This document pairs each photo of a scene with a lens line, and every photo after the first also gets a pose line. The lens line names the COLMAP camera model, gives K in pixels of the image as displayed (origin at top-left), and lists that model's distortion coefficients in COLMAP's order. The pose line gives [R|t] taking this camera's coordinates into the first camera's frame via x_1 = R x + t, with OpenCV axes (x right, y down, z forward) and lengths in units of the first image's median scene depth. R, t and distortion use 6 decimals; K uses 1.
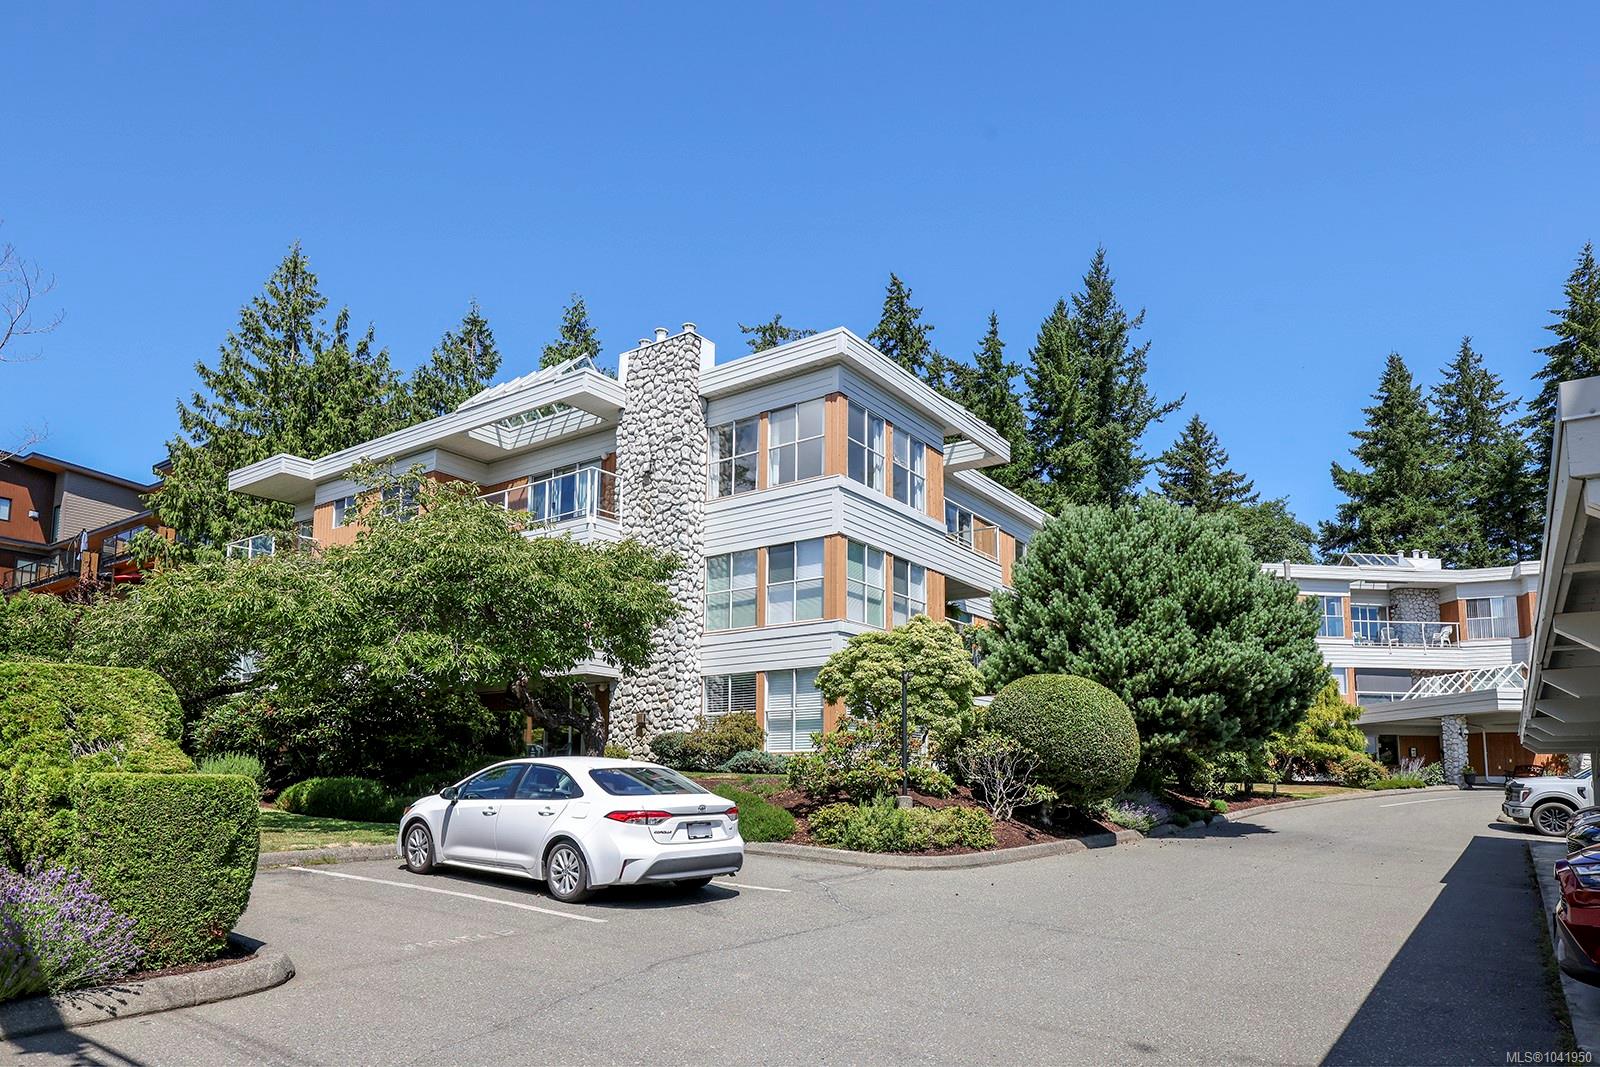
lens RADIAL K [[947.0, 0, 800.0], [0, 947.0, 533.5], [0, 0, 1]] dist [-0.002844, -0.000688]
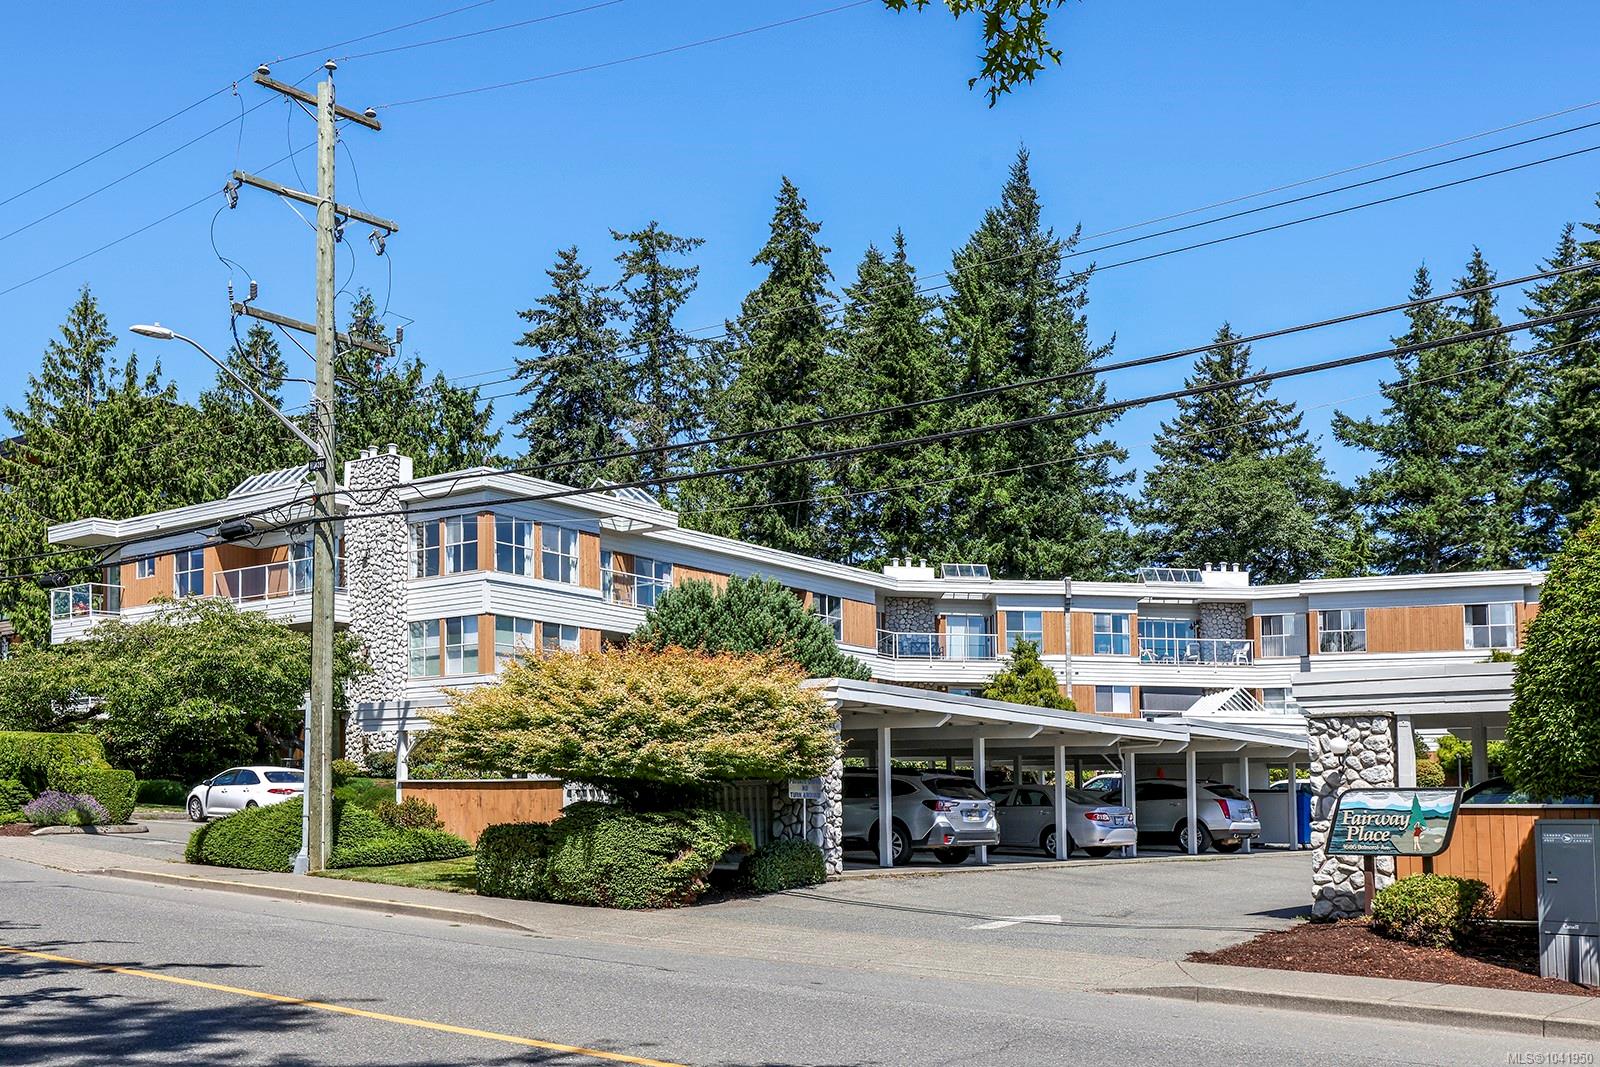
lens RADIAL K [[1861.0, 0, 800.0], [0, 1861.0, 533.5], [0, 0, 1]] dist [-0.019818, 0.040404]
pose [[0.994706, -0.006792, -0.102534, 0.724010], [0.016993, 0.994948, 0.098941, -0.351826], [0.101344, -0.100159, 0.989797, -1.535980]]
